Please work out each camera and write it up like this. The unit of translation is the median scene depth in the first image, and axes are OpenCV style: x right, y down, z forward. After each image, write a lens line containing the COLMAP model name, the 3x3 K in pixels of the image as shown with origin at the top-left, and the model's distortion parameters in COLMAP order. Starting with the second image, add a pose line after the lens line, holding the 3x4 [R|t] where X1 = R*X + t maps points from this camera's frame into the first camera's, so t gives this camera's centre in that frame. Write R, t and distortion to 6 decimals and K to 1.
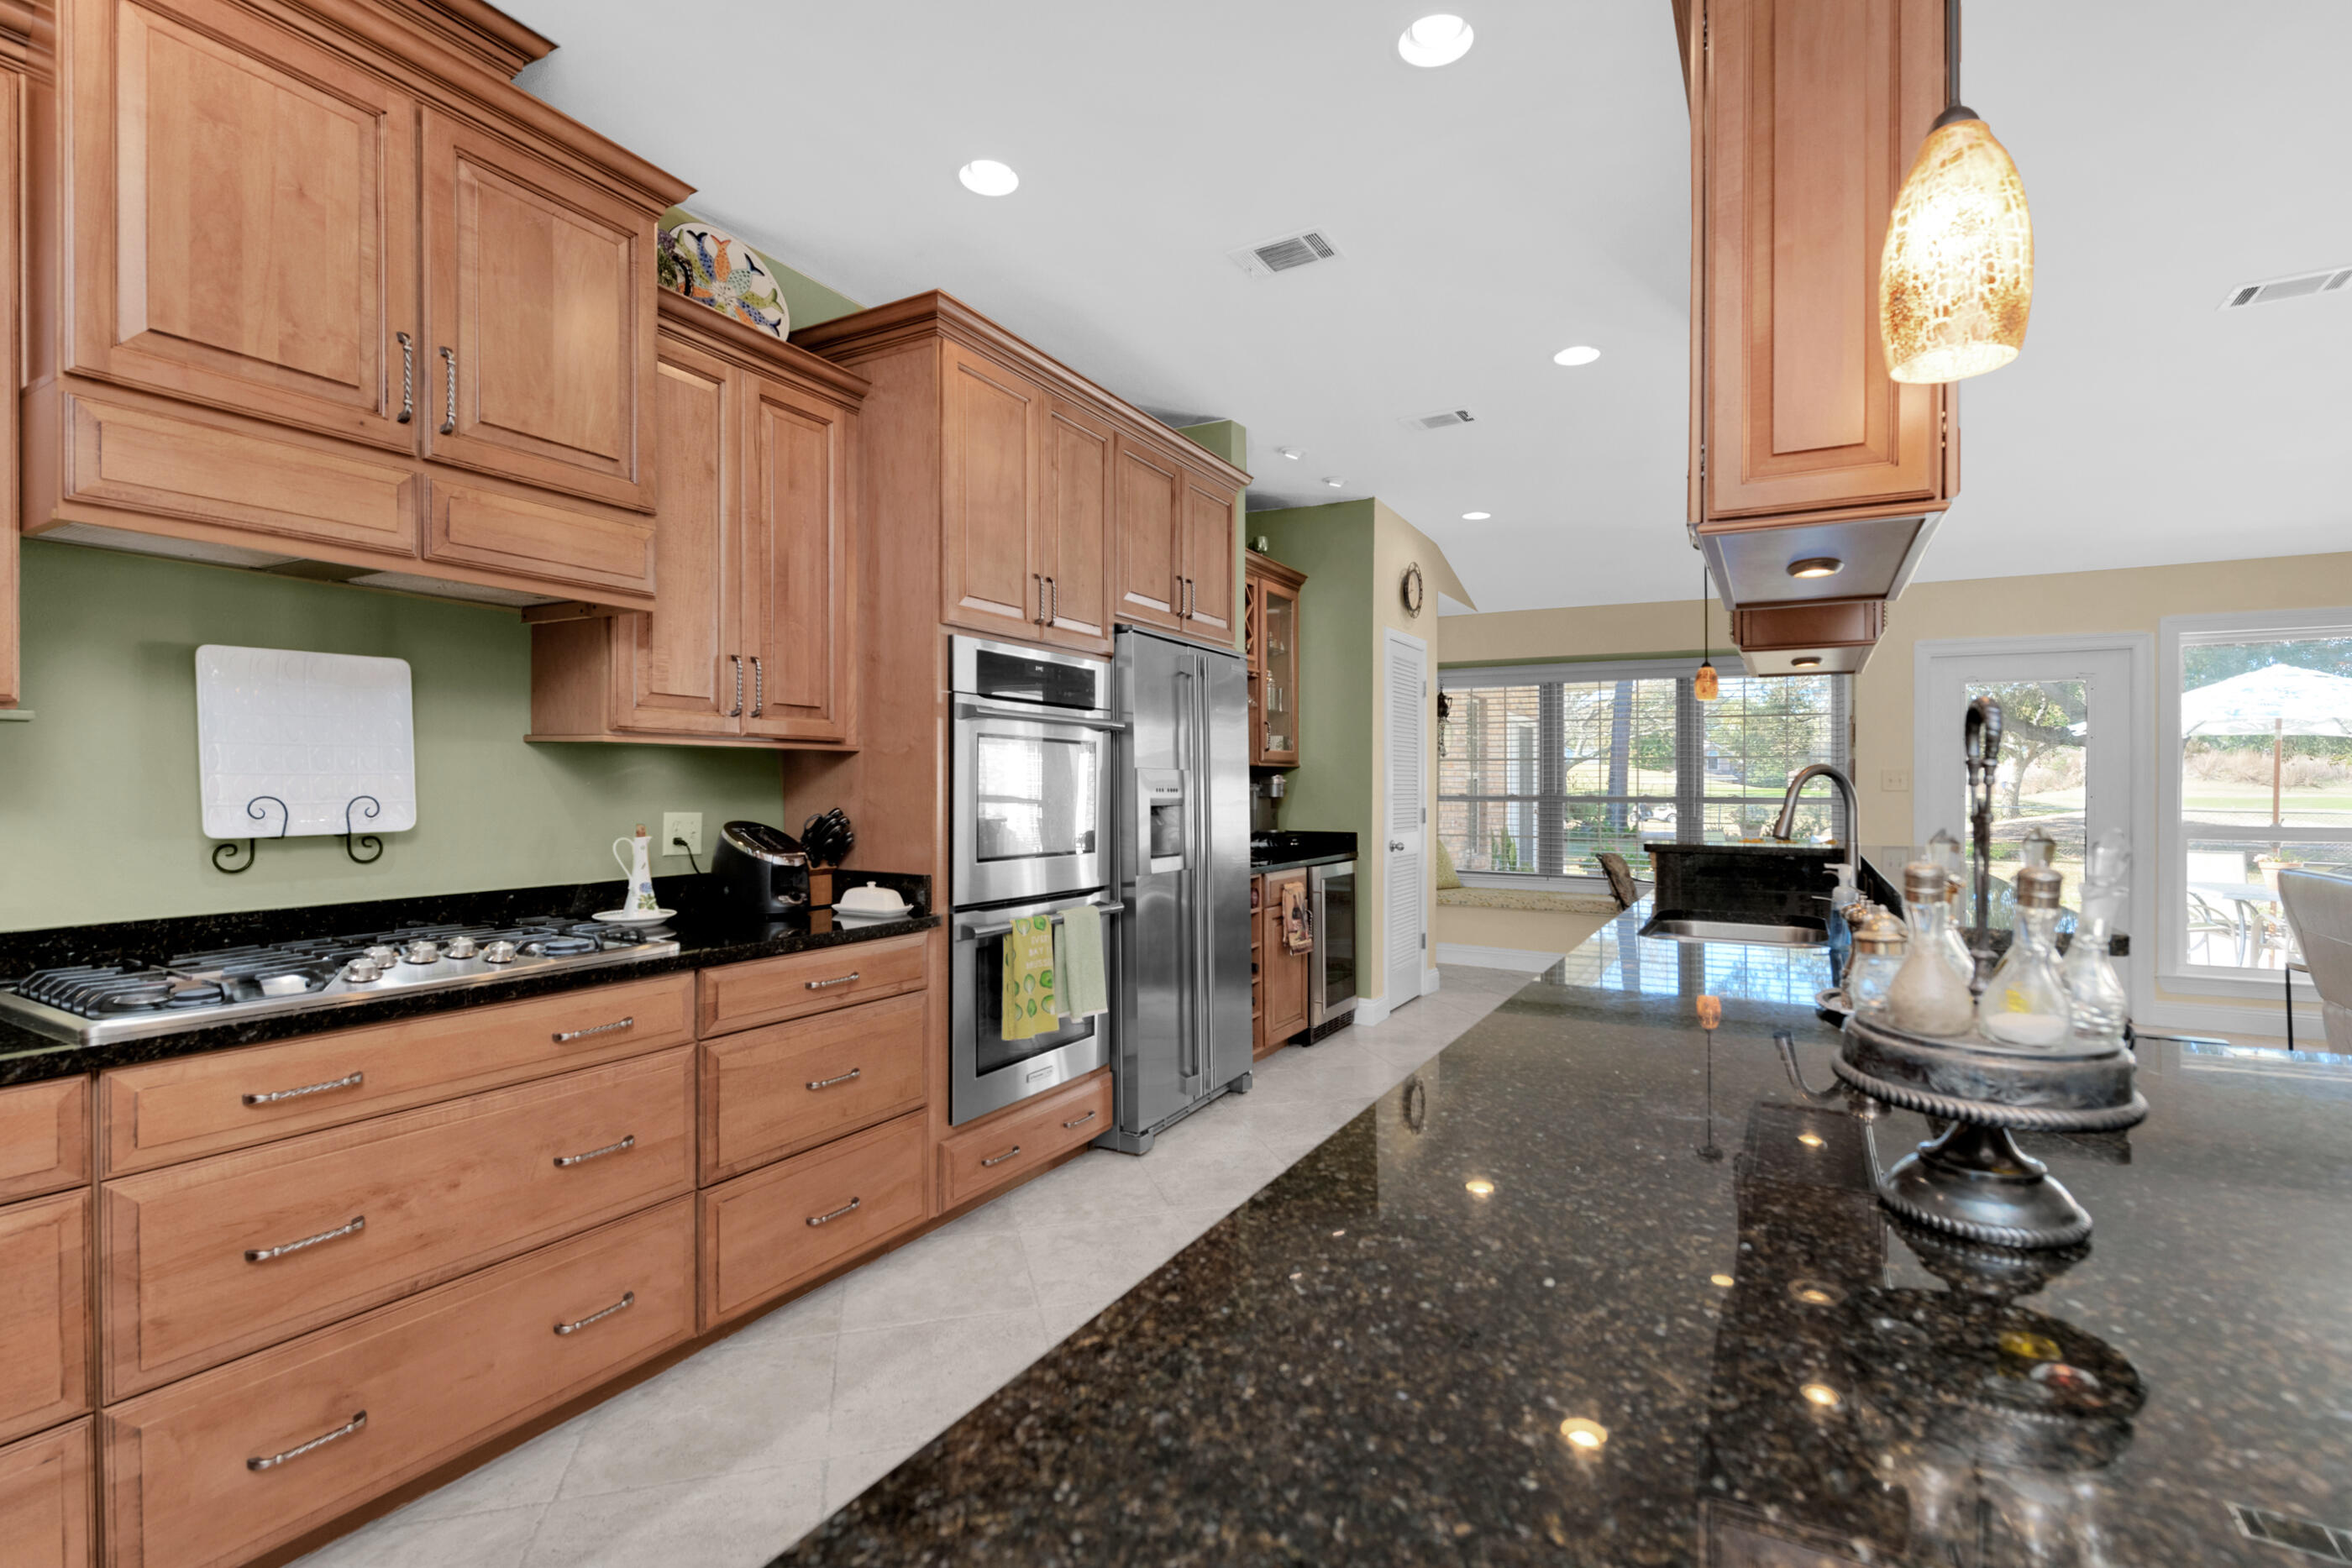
lens RADIAL K [[1085.0, 0, 1178.5], [0, 1085.0, 796.1], [0, 0, 1]] dist [-0.001713, -0.003548]
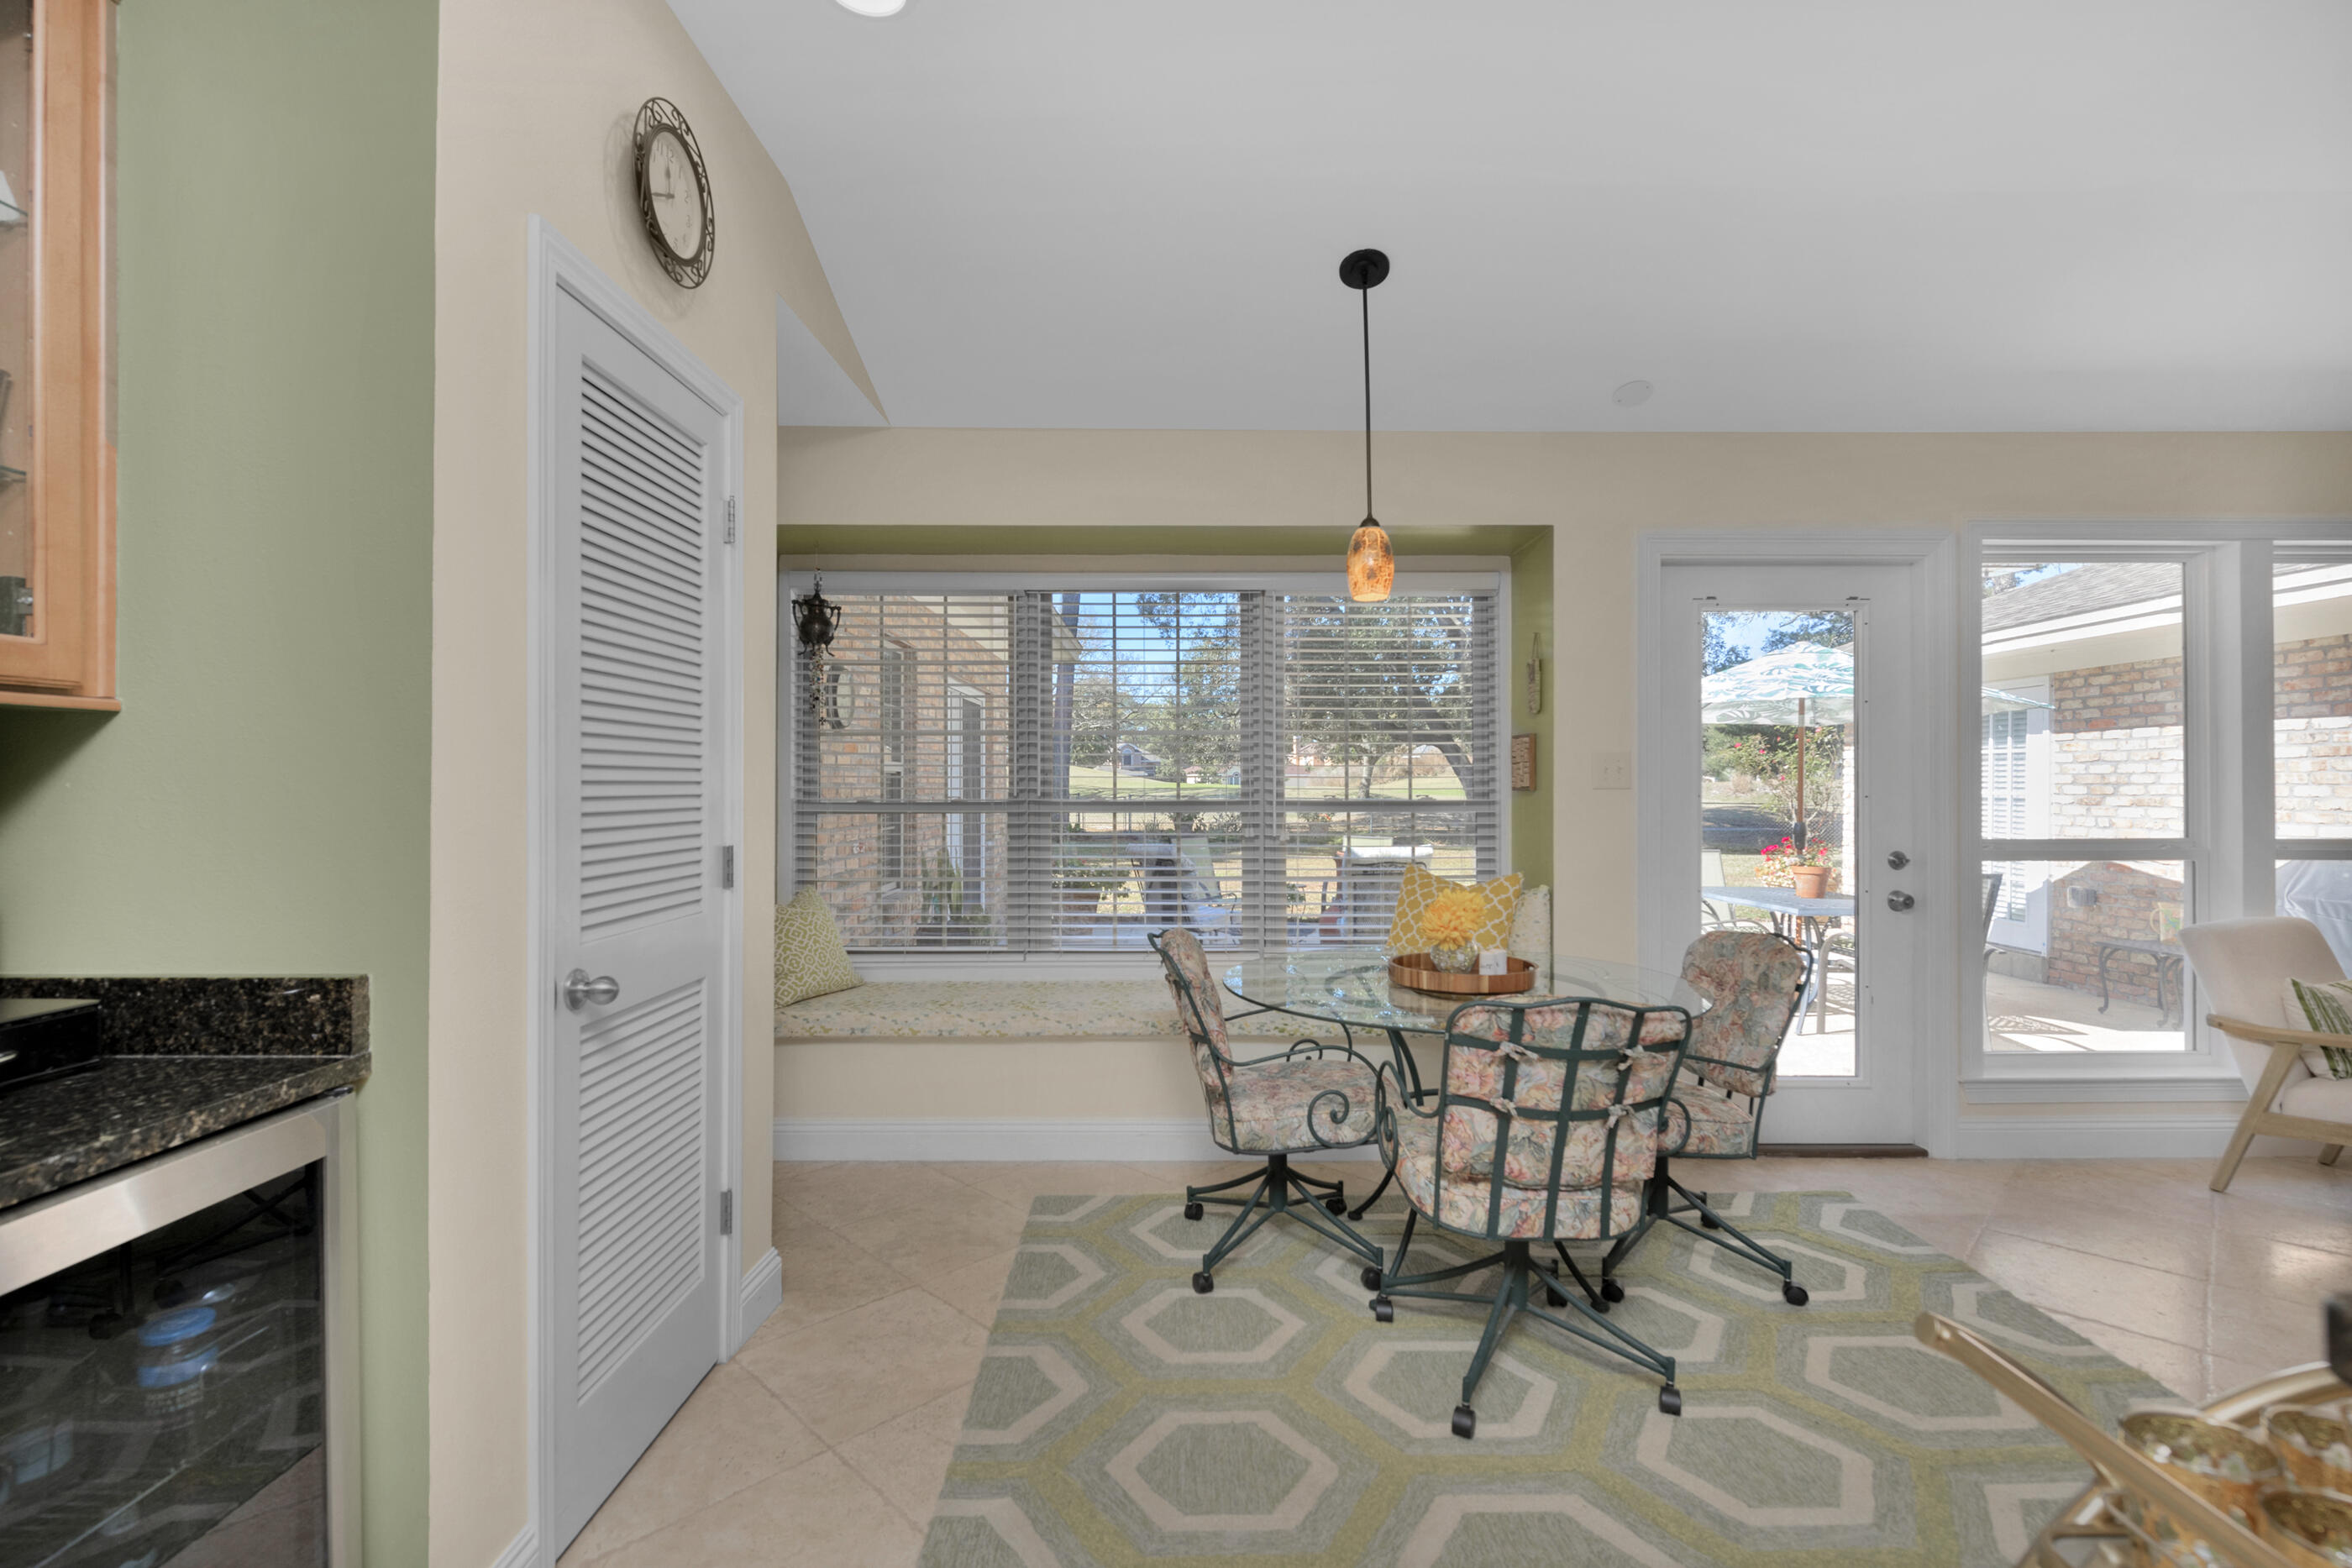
lens RADIAL K [[1085.0, 0, 1182.9], [0, 1085.0, 782.6], [0, 0, 1]] dist [-0.001713, -0.003548]
pose [[0.873518, -0.004474, 0.486772, 0.386921], [0.009767, 0.999918, -0.008336, -0.013021], [-0.486695, 0.012036, 0.873489, 1.285080]]
